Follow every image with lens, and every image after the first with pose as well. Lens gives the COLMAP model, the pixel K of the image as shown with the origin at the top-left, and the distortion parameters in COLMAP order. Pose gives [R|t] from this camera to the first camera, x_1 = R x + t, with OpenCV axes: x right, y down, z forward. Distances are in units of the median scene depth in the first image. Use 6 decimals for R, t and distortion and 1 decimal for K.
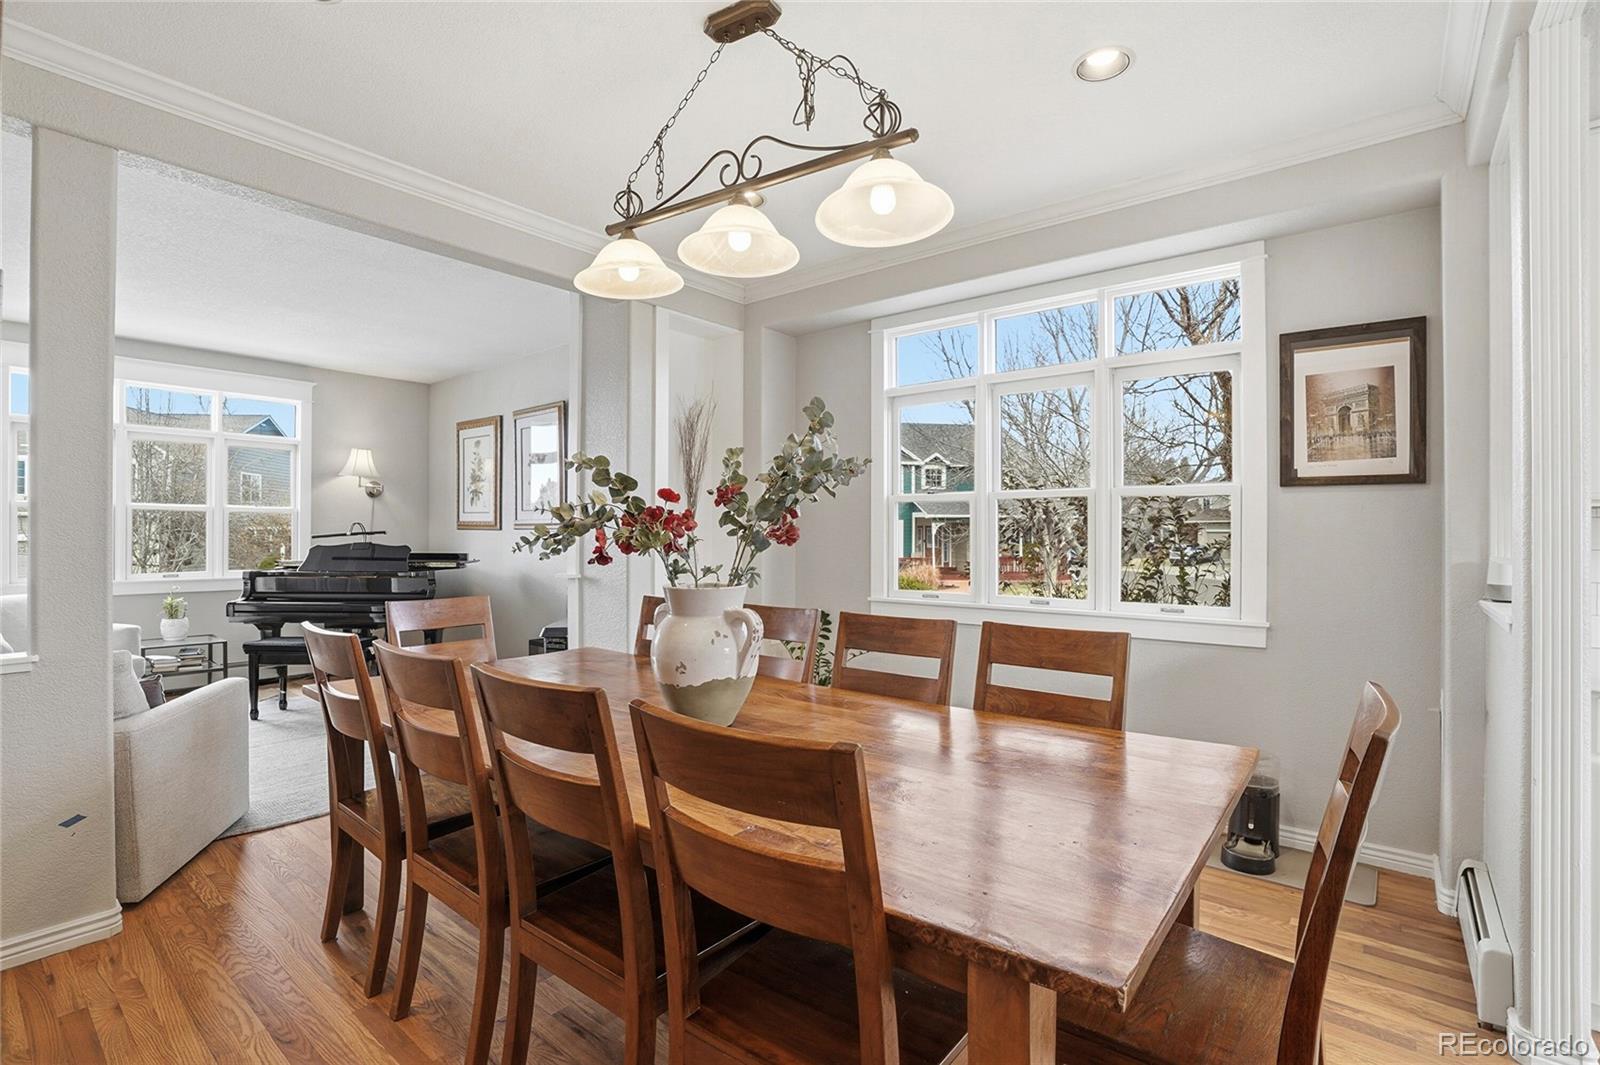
lens RADIAL K [[767.5, 0, 810.0], [0, 767.5, 528.0], [0, 0, 1]] dist [-0.063849, 0.021761]
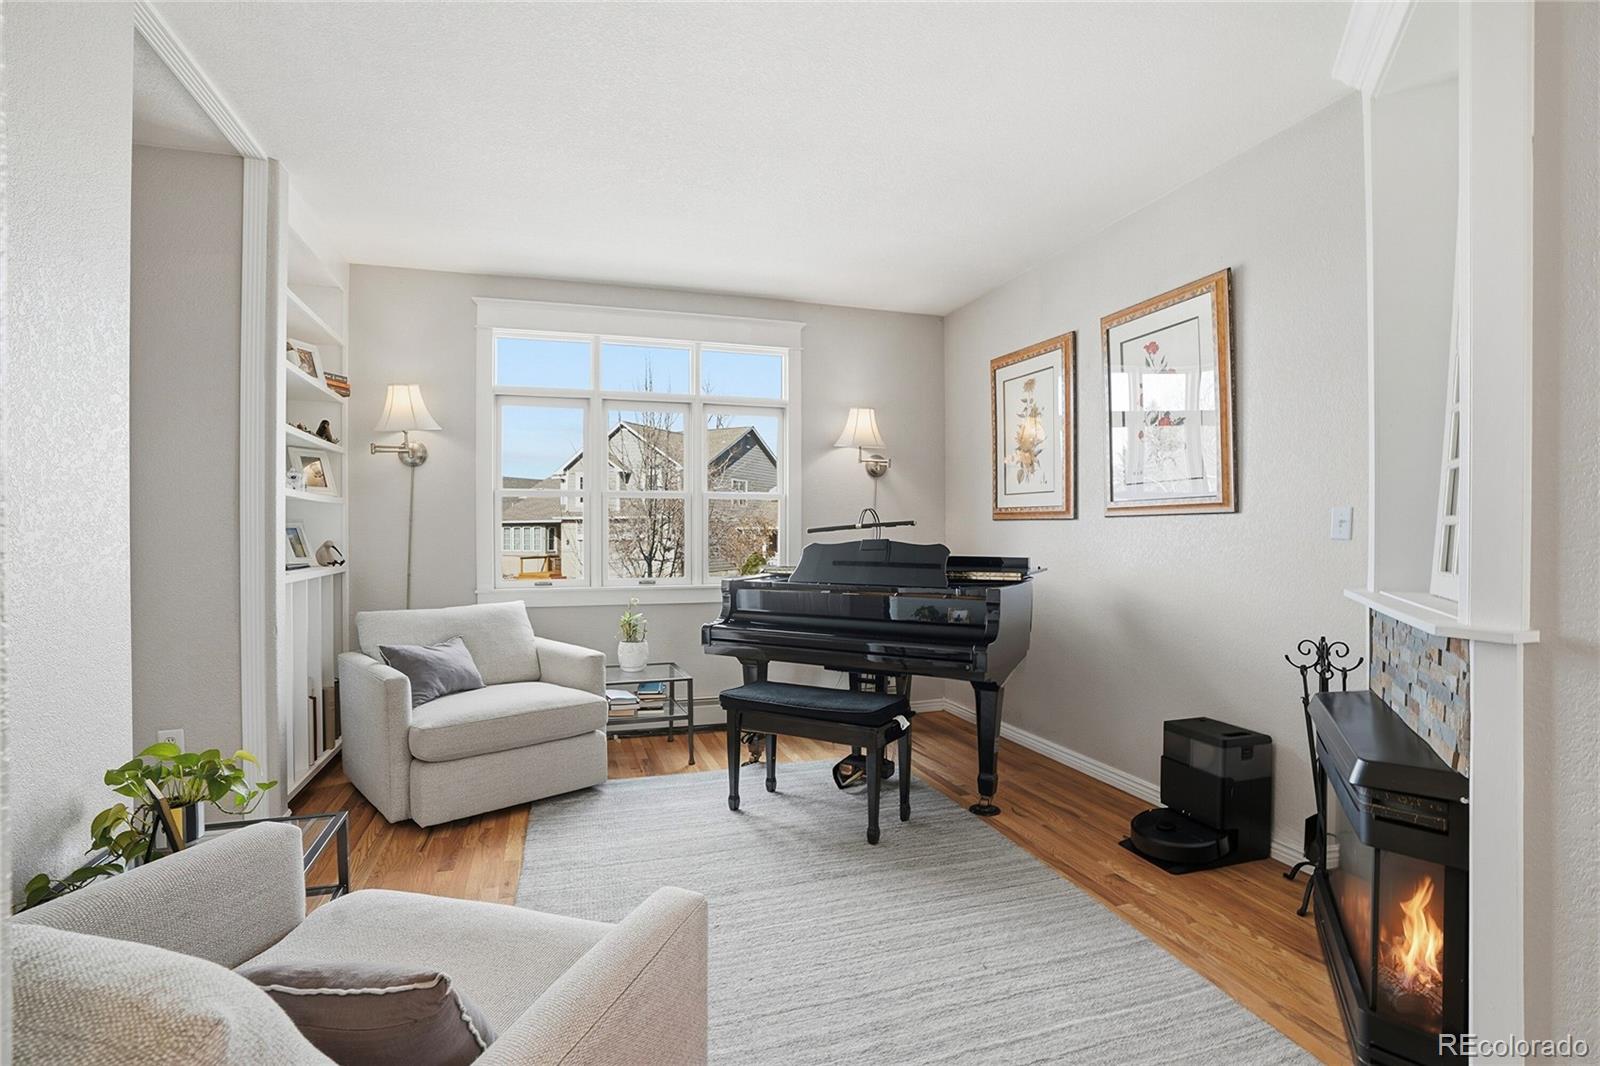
lens RADIAL K [[767.5, 0, 796.2], [0, 767.5, 530.8], [0, 0, 1]] dist [-0.063849, 0.021761]
pose [[0.841481, -0.003451, -0.540276, -0.288352], [0.005608, 0.999982, 0.002347, 0.009688], [0.540258, -0.005005, 0.841485, 0.397251]]
